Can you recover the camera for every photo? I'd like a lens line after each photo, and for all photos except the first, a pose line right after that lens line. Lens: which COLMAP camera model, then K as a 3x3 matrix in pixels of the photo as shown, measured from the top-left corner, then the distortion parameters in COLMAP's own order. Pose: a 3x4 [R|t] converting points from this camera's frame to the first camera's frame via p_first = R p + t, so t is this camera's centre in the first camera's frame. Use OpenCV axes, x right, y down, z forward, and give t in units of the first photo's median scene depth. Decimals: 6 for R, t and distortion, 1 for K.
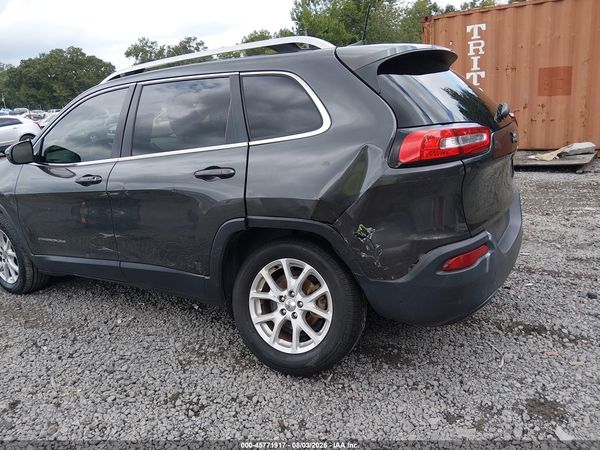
lens RADIAL K [[452.0, 0, 299.1], [0, 452.0, 223.8], [0, 0, 1]] dist [0.078941, -0.128072]
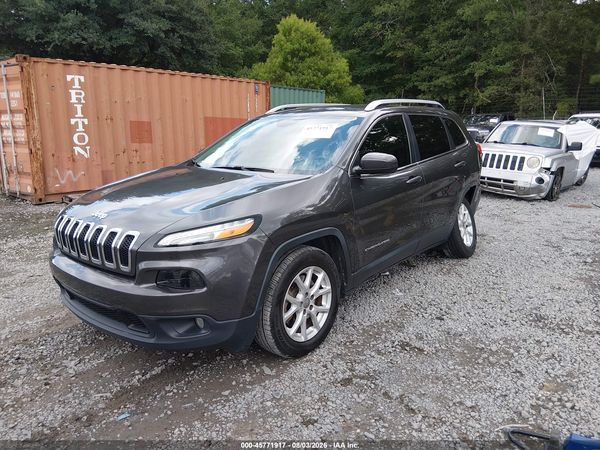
lens RADIAL K [[452.0, 0, 299.1], [0, 452.0, 223.8], [0, 0, 1]] dist [0.078941, -0.128072]
pose [[0.136522, -0.129068, 0.982193, -2.181588], [0.253268, 0.963073, 0.091352, -0.217984], [-0.957715, 0.236287, 0.164169, 1.361281]]
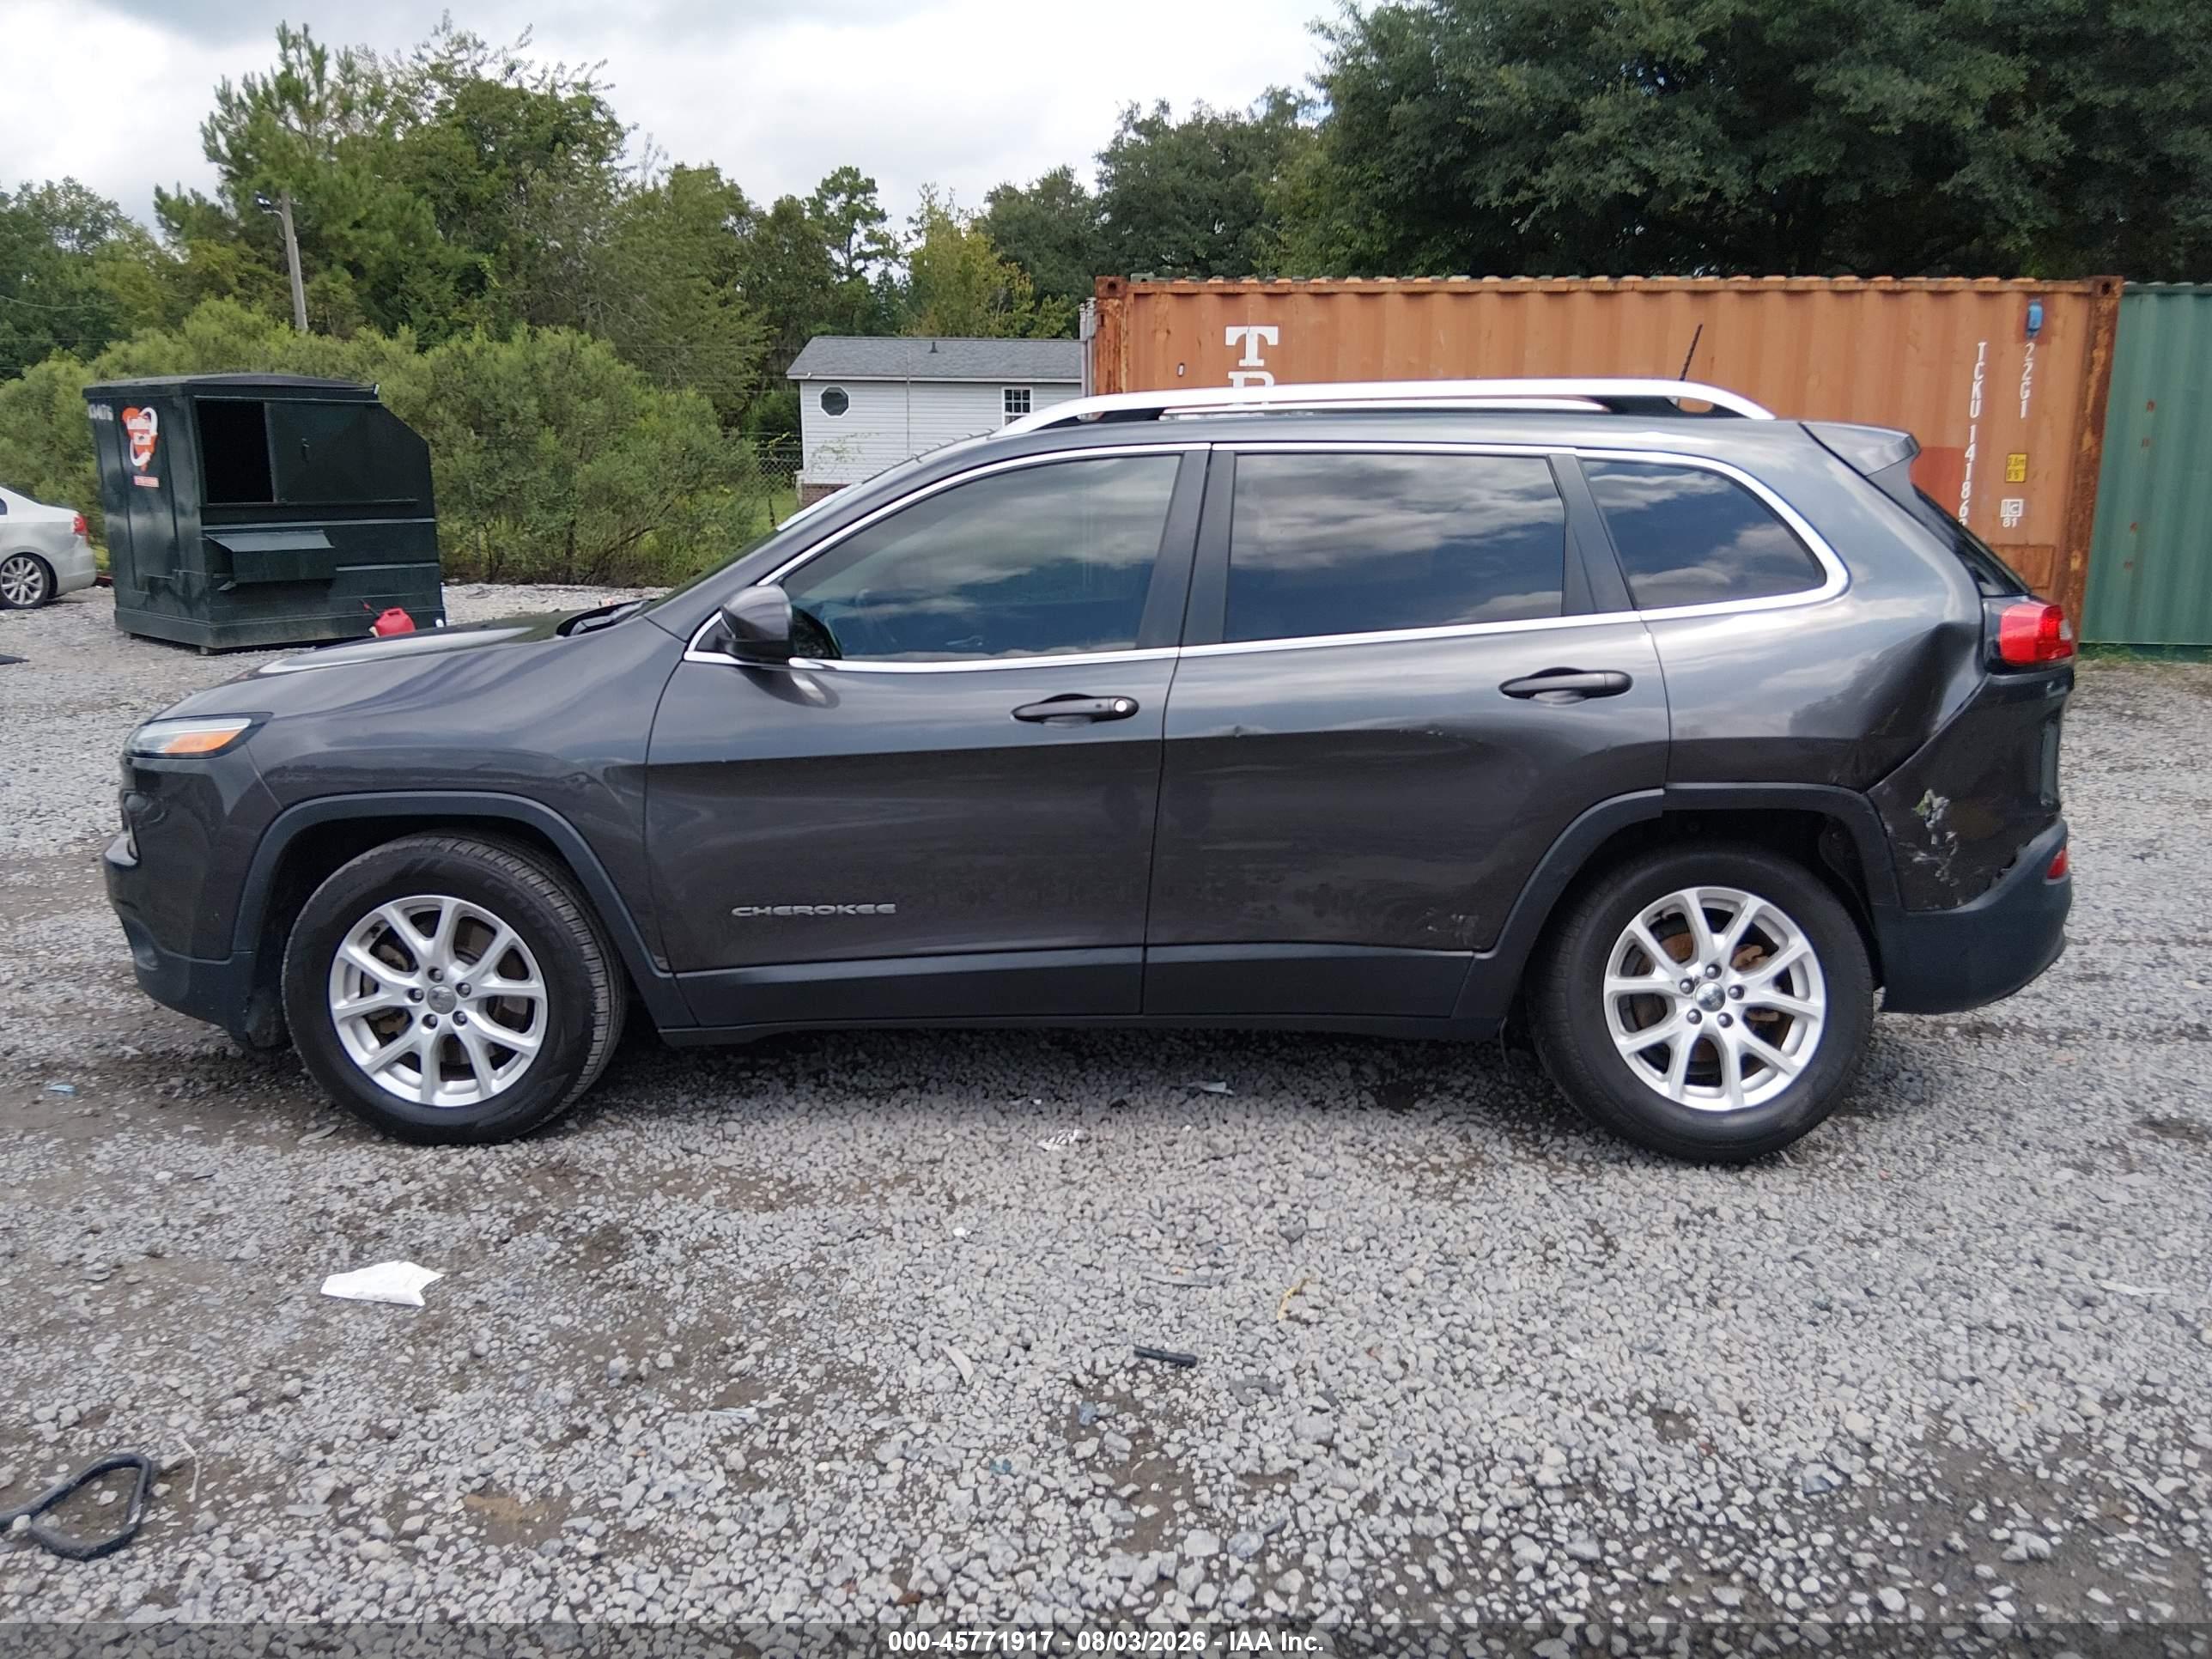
lens RADIAL K [[1666.4, 0, 1102.7], [0, 1666.4, 825.0], [0, 0, 1]] dist [0.078941, -0.128072]
pose [[0.865461, -0.018338, 0.500641, -1.244474], [0.058936, 0.996117, -0.065397, 0.084383], [-0.497498, 0.086104, 0.863181, -0.086800]]
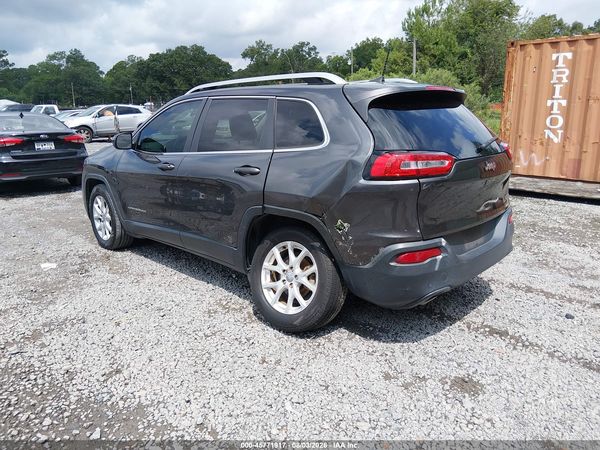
lens RADIAL K [[452.0, 0, 299.1], [0, 452.0, 223.8], [0, 0, 1]] dist [0.078941, -0.128072]
pose [[0.973304, 0.125280, -0.192313, 0.226679], [-0.127666, 0.991817, -0.000016, 0.023191], [0.190737, 0.024567, 0.981334, -0.258046]]
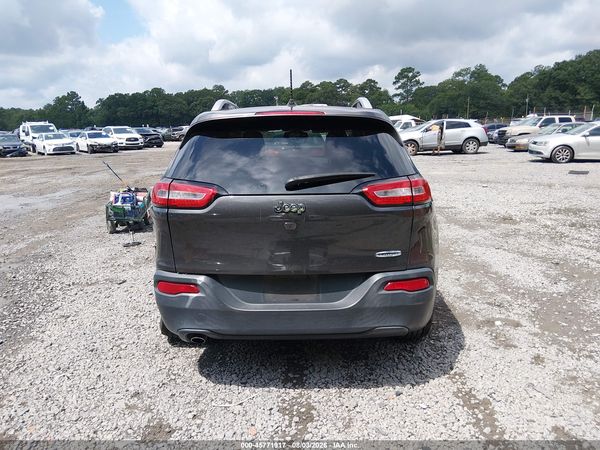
lens RADIAL K [[452.0, 0, 299.1], [0, 452.0, 223.8], [0, 0, 1]] dist [0.078941, -0.128072]
pose [[0.523332, 0.247076, -0.815523, 1.246291], [-0.249486, 0.959530, 0.130606, -0.279644], [0.814789, 0.135111, 0.563795, 0.456335]]
